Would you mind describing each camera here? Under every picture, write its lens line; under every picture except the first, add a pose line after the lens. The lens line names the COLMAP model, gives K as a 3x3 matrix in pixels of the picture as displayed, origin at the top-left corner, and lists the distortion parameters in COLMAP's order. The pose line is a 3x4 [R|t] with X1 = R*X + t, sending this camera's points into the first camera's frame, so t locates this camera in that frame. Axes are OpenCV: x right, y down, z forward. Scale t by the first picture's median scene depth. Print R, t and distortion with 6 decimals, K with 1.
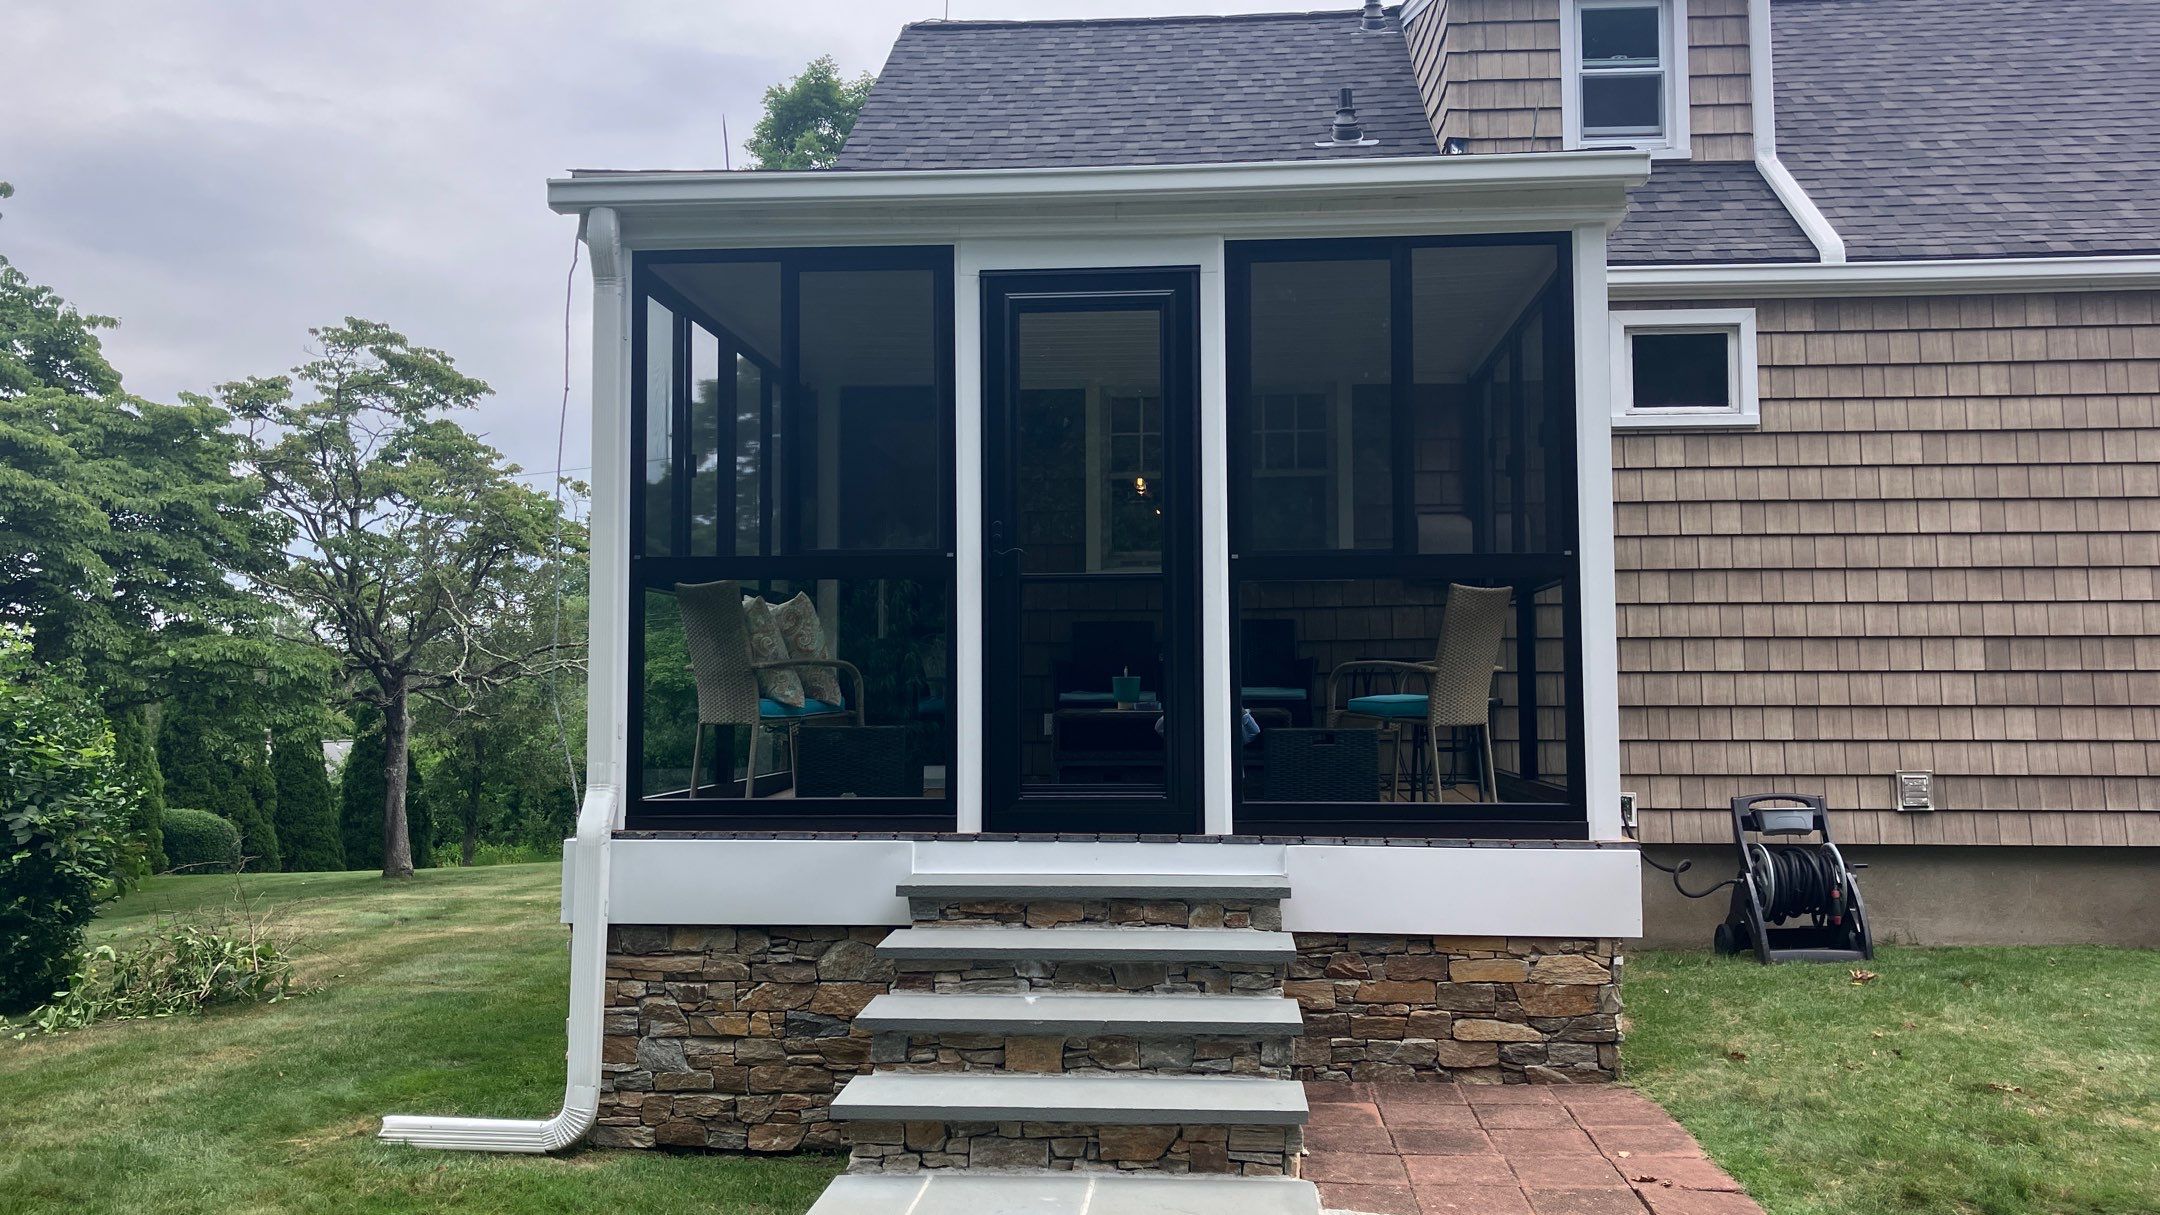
lens RADIAL K [[1787.0, 0, 1087.8], [0, 1787.0, 603.2], [0, 0, 1]] dist [0.017402, 0.010553]
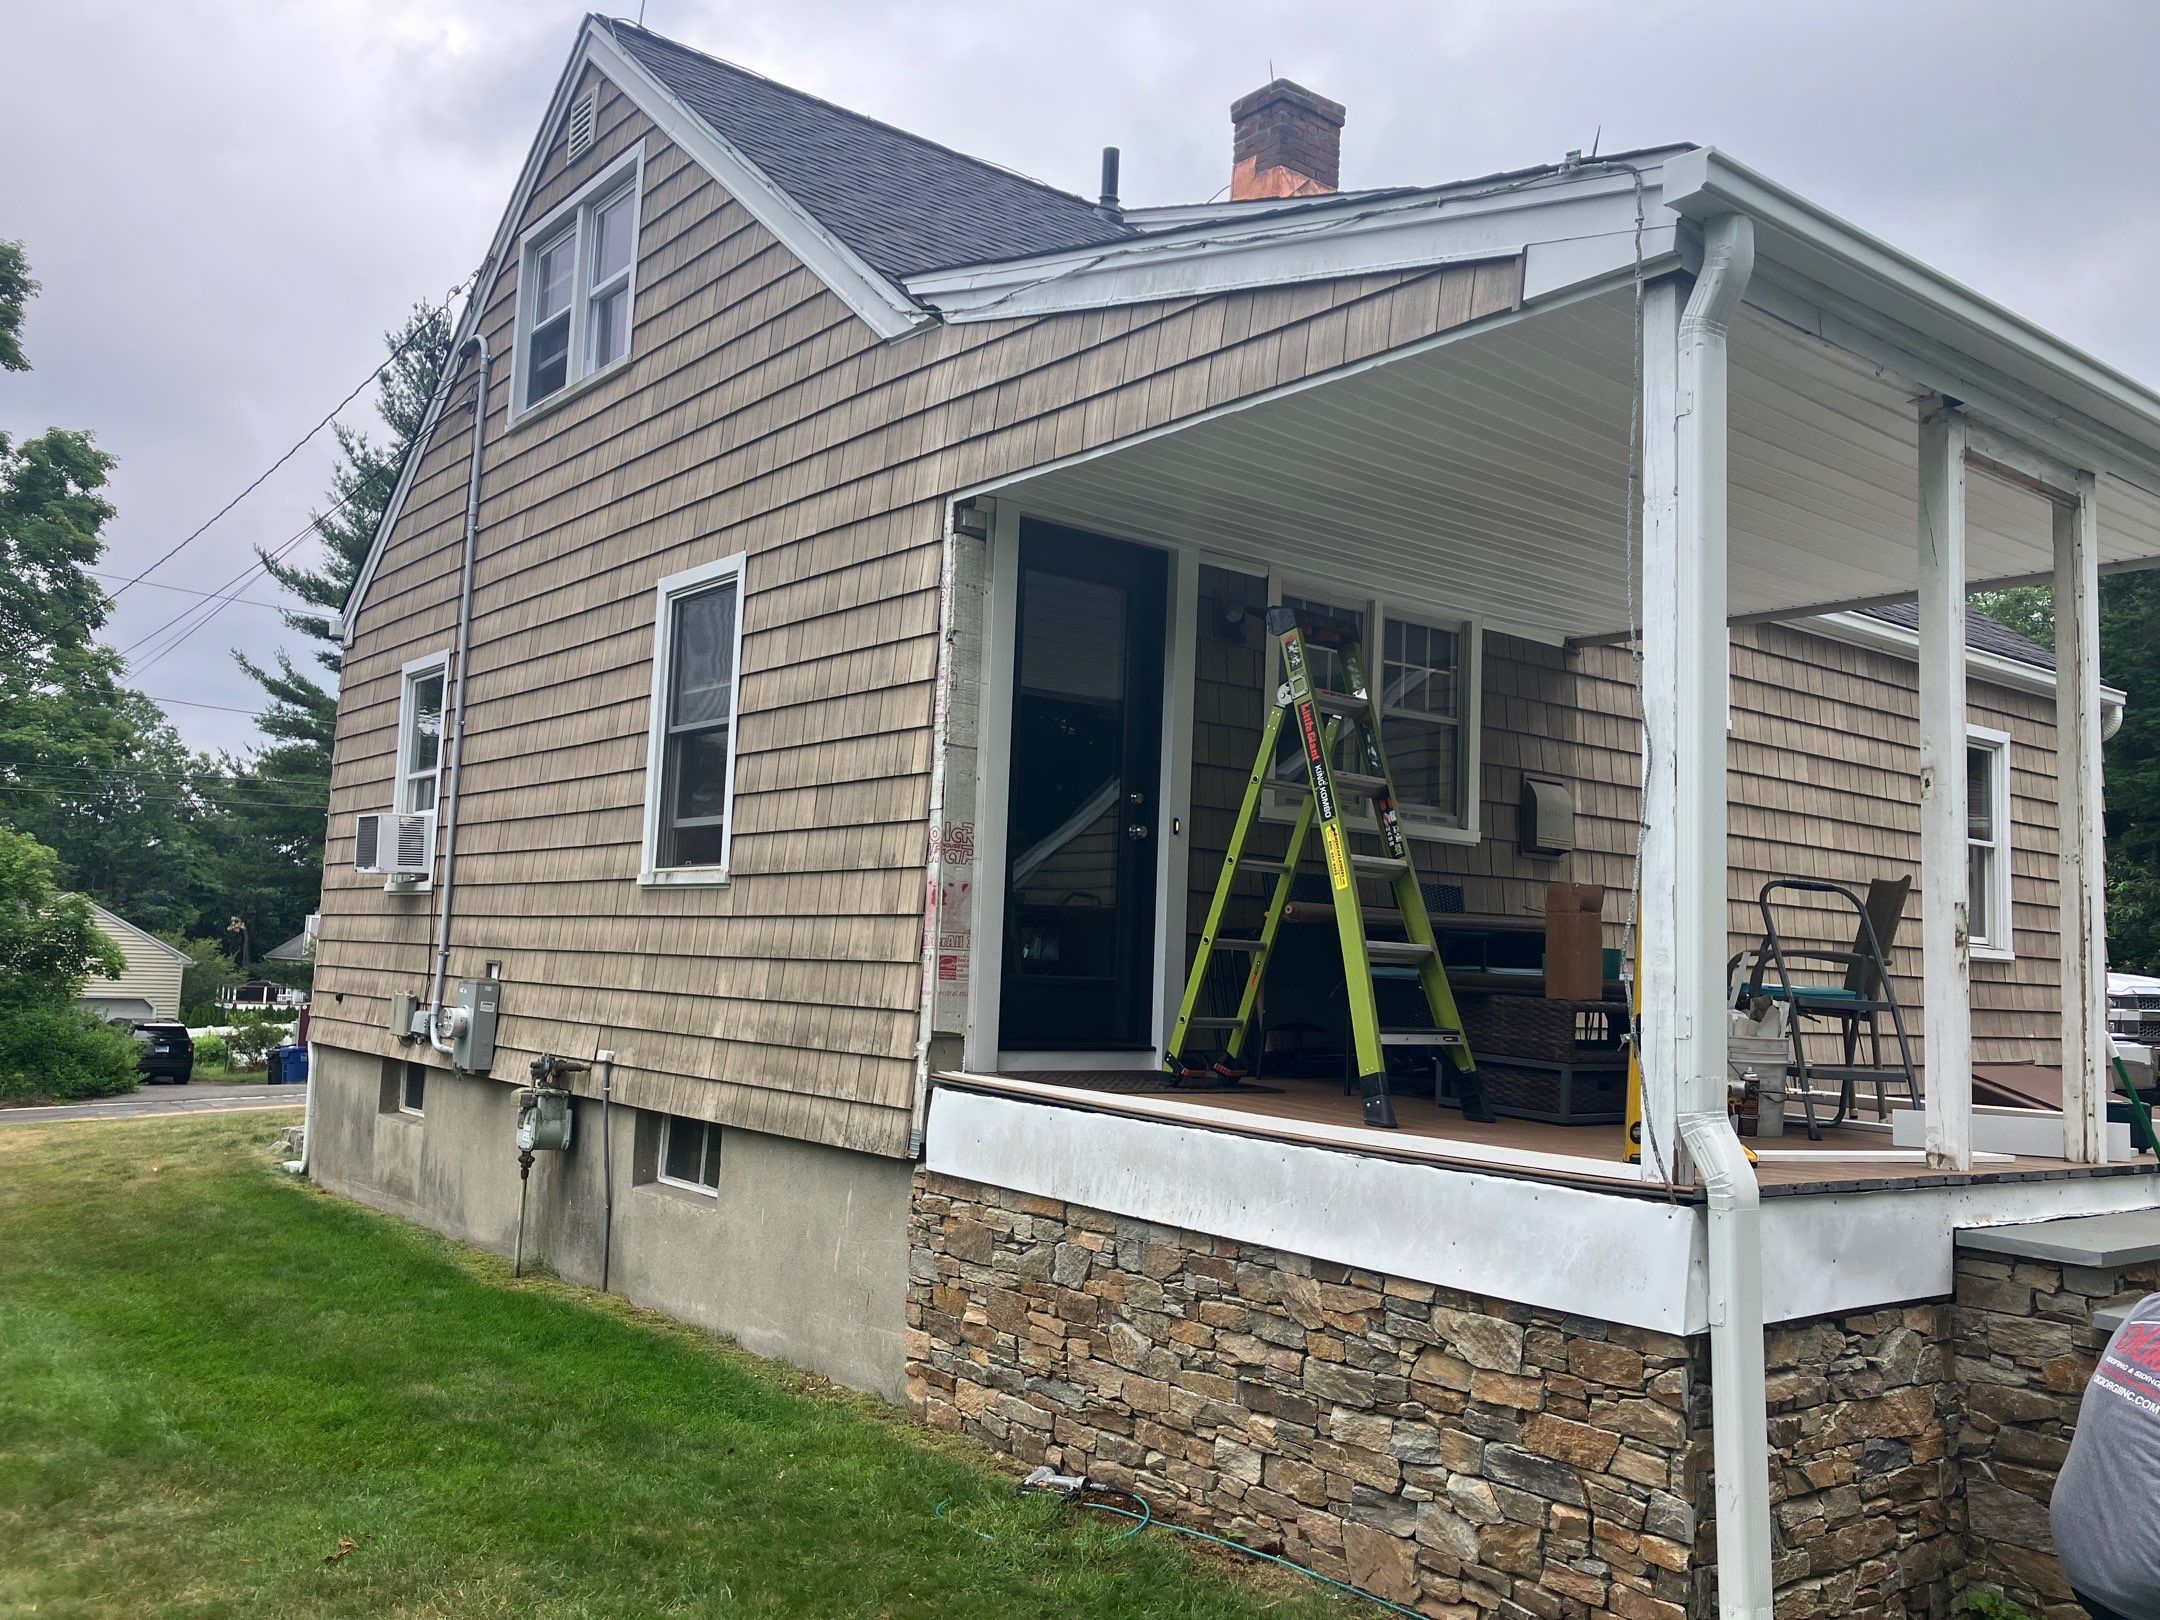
lens RADIAL K [[1776.0, 0, 1034.3], [0, 1776.0, 793.8], [0, 0, 1]] dist [0.037059, -0.044648]
pose [[0.747713, 0.099978, 0.656452, -0.622093], [-0.082270, 0.994931, -0.057821, 0.032111], [-0.658905, -0.010773, 0.752149, 0.487057]]
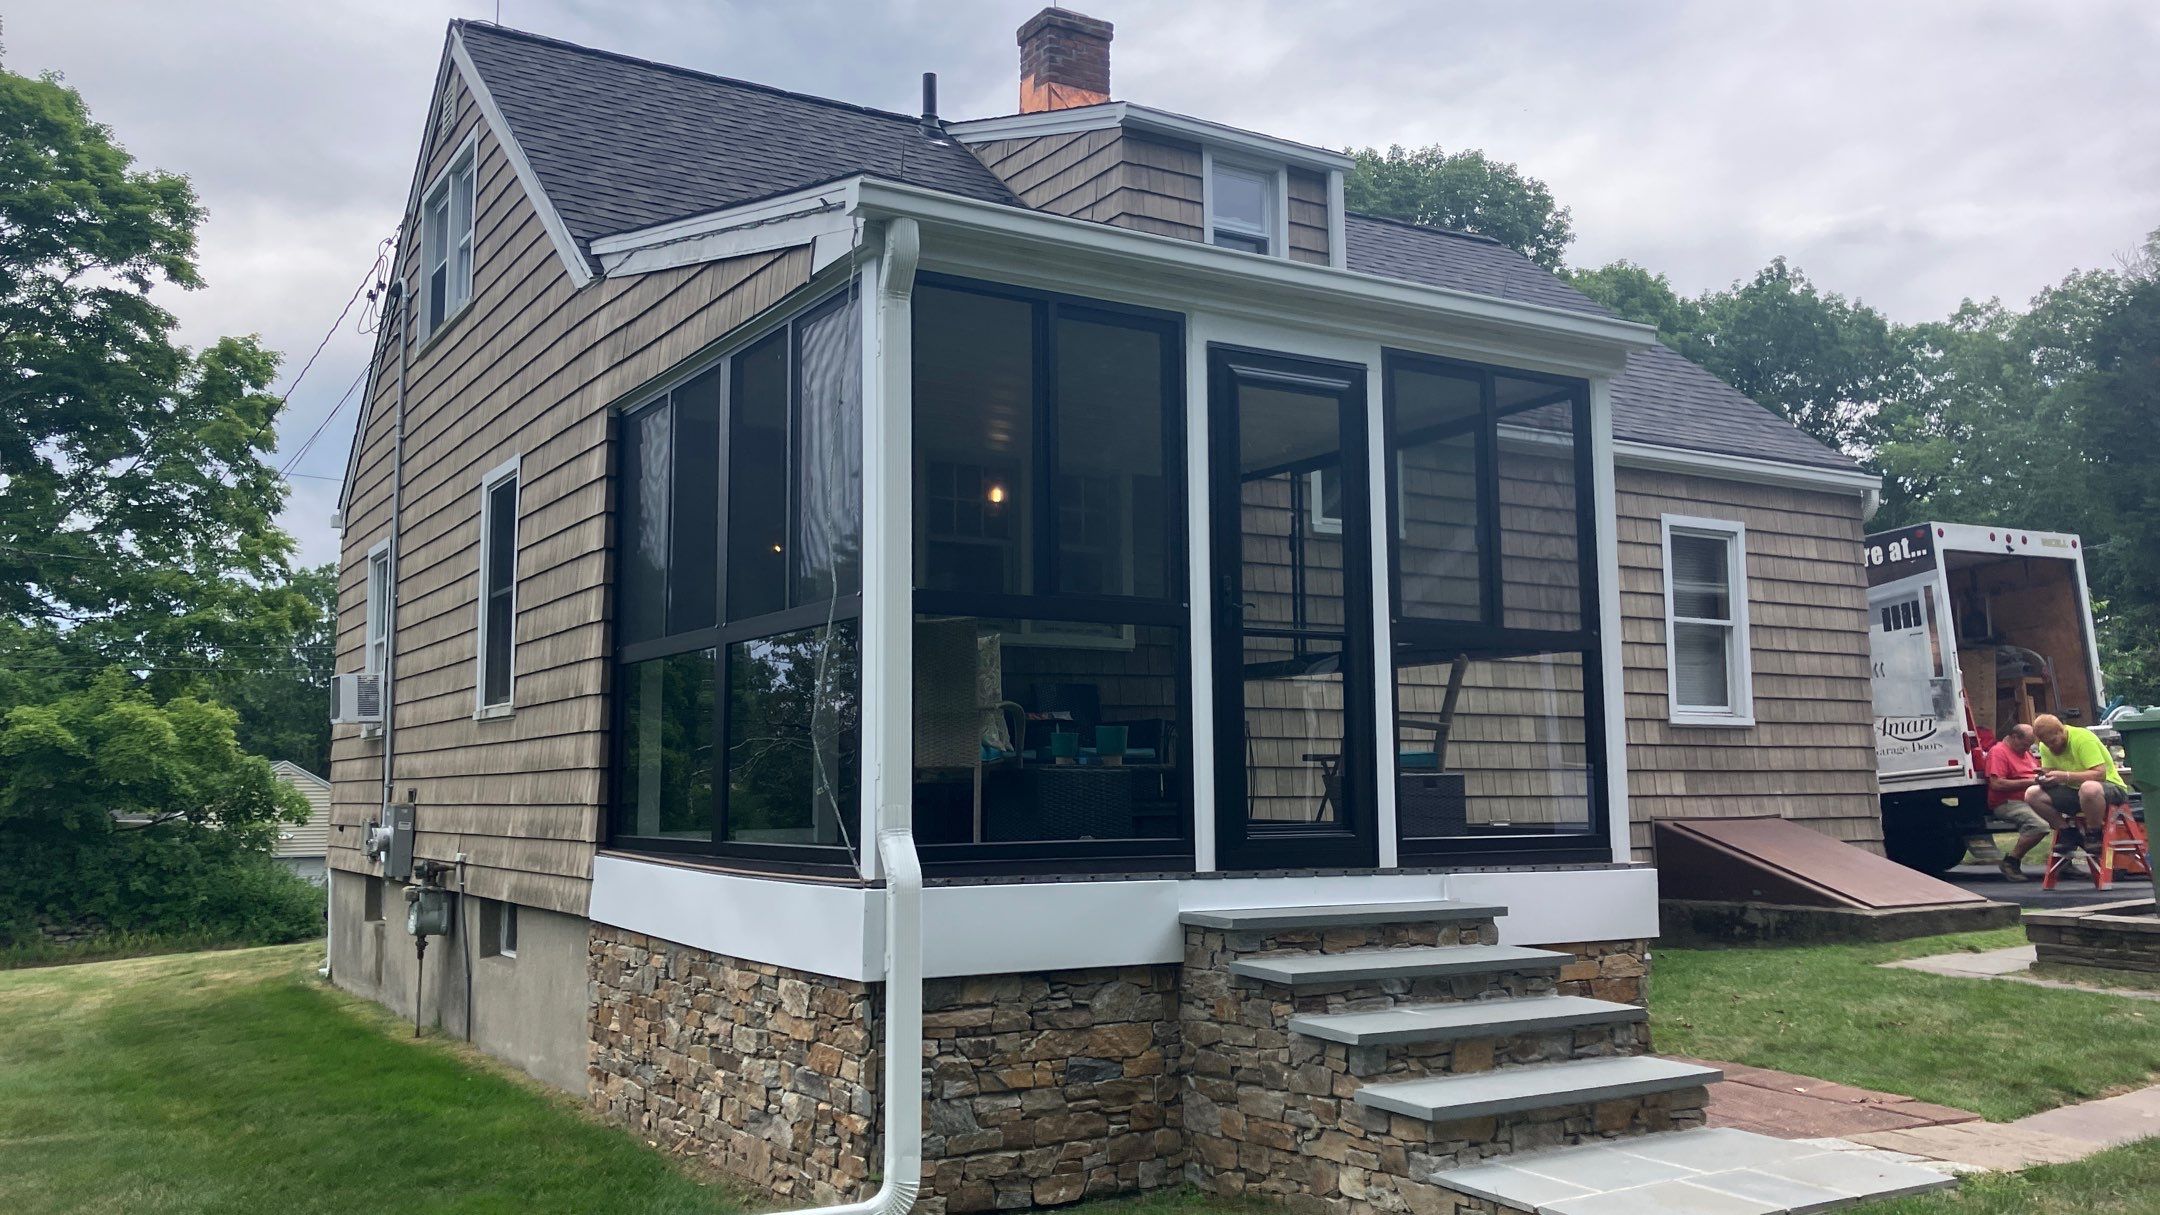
lens RADIAL K [[1787.0, 0, 1087.8], [0, 1787.0, 603.2], [0, 0, 1]] dist [0.017402, 0.010553]
pose [[0.812050, 0.060252, 0.580469, -0.524205], [-0.029760, 0.997637, -0.061920, 0.027124], [-0.582828, 0.033008, 0.811925, 0.129484]]
